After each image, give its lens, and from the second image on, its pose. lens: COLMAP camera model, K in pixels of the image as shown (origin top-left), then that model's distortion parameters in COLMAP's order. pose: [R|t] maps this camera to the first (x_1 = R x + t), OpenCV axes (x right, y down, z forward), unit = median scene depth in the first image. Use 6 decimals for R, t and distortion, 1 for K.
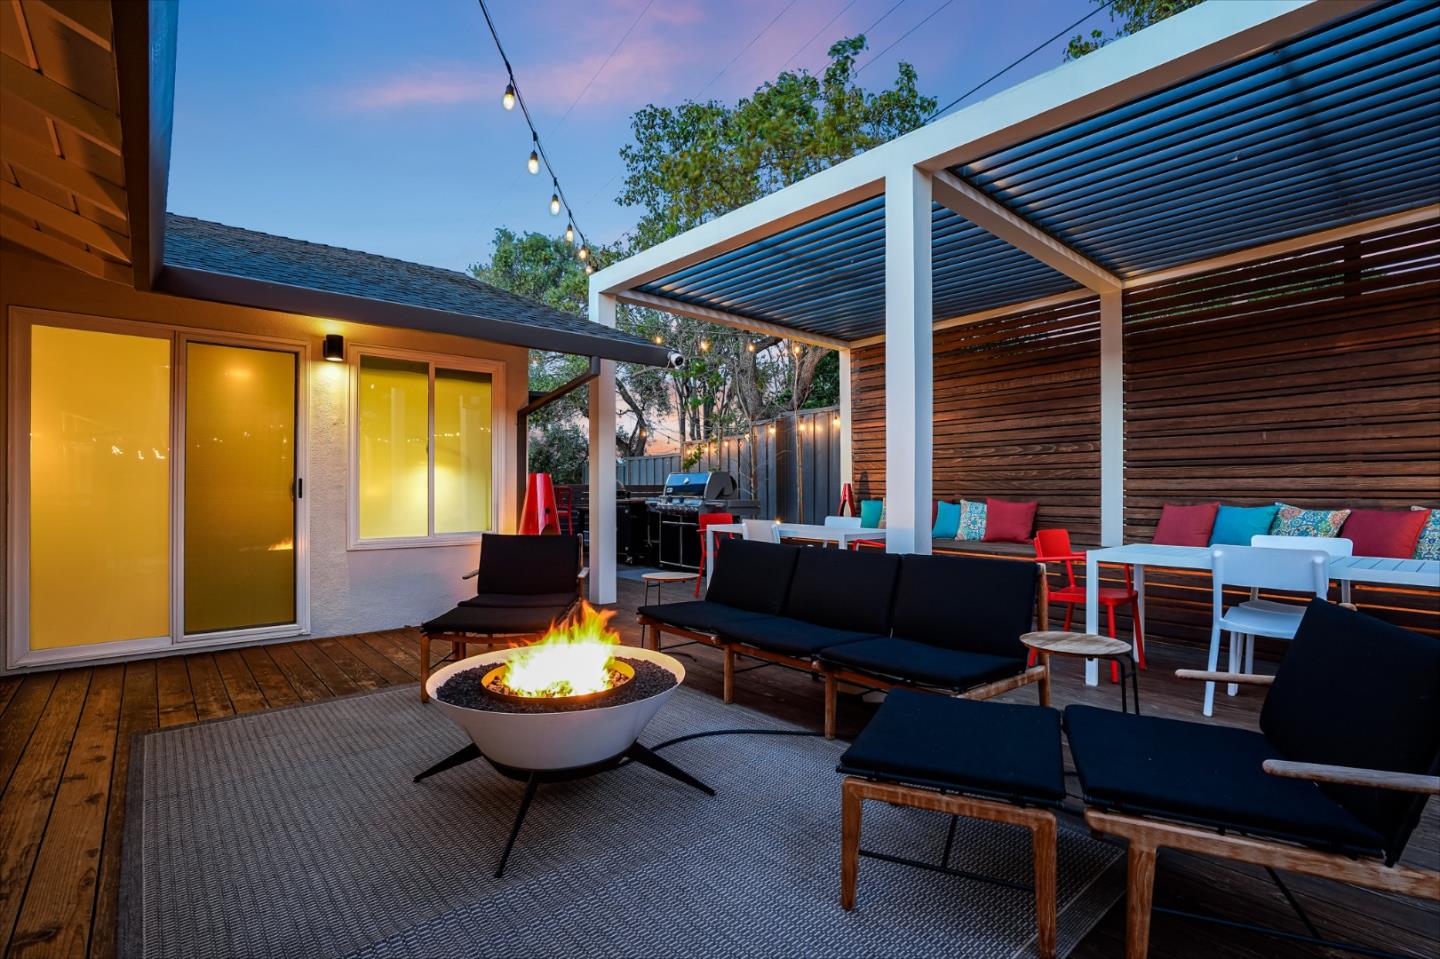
lens RADIAL K [[686.1, 0, 722.5], [0, 686.1, 484.9], [0, 0, 1]] dist [-0.009439, 0.003107]
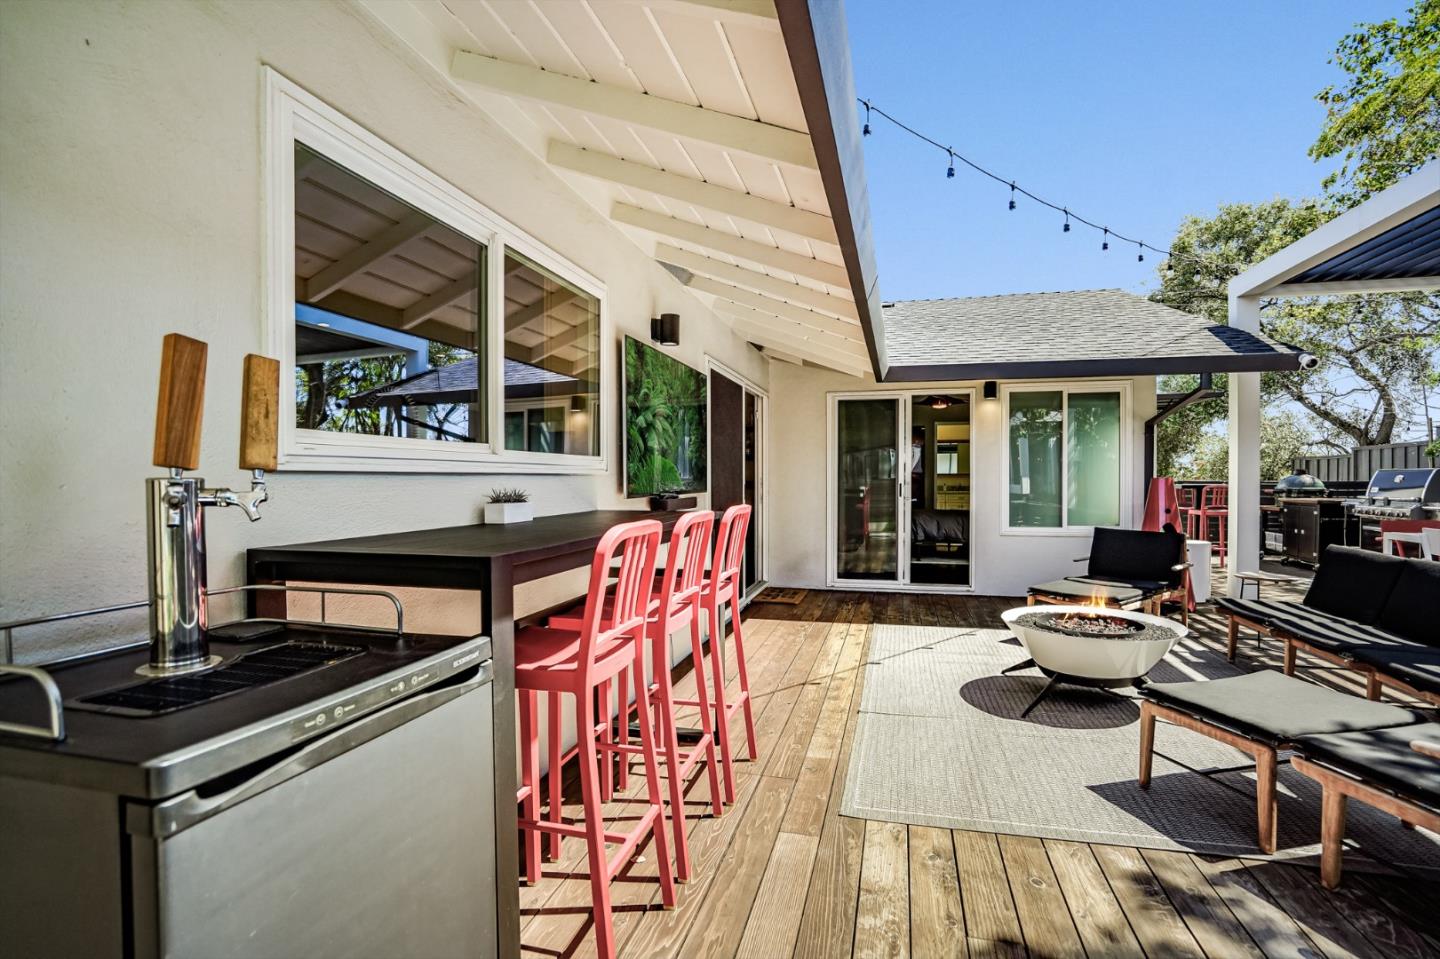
lens RADIAL K [[686.1, 0, 717.6], [0, 686.1, 473.5], [0, 0, 1]] dist [-0.009439, 0.003107]
pose [[0.567810, 0.004778, -0.823146, 0.153482], [0.001448, 0.999976, 0.006803, -0.019898], [0.823159, -0.005055, 0.567789, -0.148238]]
